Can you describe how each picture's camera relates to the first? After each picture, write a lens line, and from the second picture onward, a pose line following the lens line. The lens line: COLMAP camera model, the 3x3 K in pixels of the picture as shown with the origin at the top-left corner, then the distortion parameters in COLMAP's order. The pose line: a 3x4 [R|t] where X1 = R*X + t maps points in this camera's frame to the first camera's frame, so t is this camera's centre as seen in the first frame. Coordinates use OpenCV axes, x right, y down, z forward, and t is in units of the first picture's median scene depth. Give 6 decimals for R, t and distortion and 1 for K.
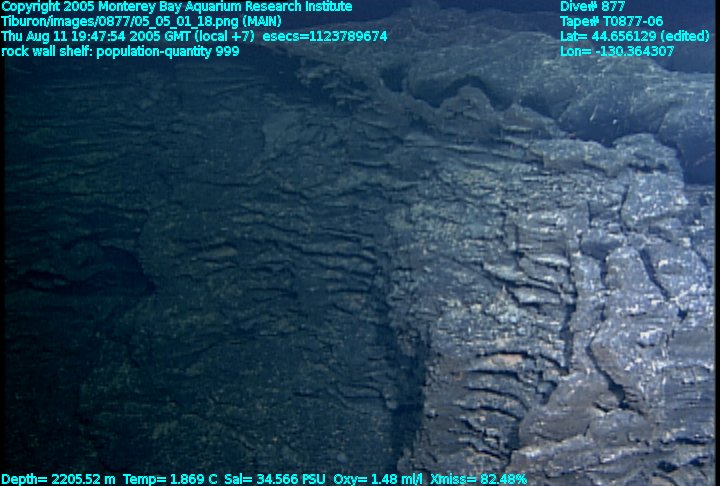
lens RADIAL K [[664.0, 0, 360.0], [0, 664.0, 243.0], [0, 0, 1]] dist [0.002759, 0.156609]
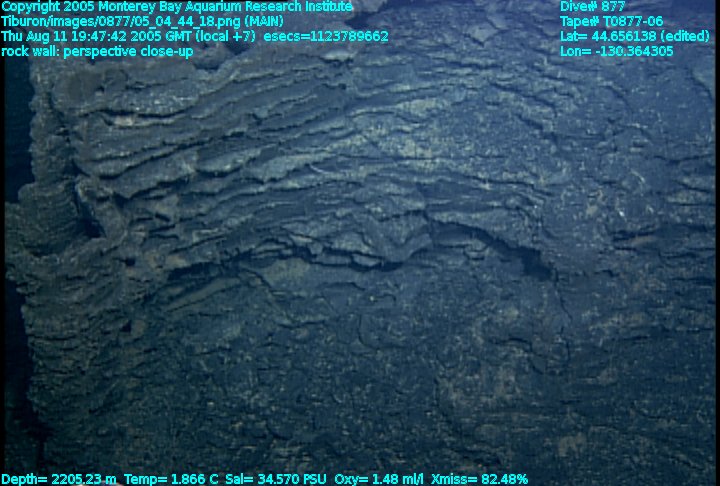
lens RADIAL K [[664.0, 0, 360.0], [0, 664.0, 243.0], [0, 0, 1]] dist [0.002759, 0.156609]
pose [[0.989152, -0.045463, 0.139682, -0.653654], [0.014497, 0.976471, 0.215162, -0.158530], [-0.146177, -0.210803, 0.966537, 0.257770]]
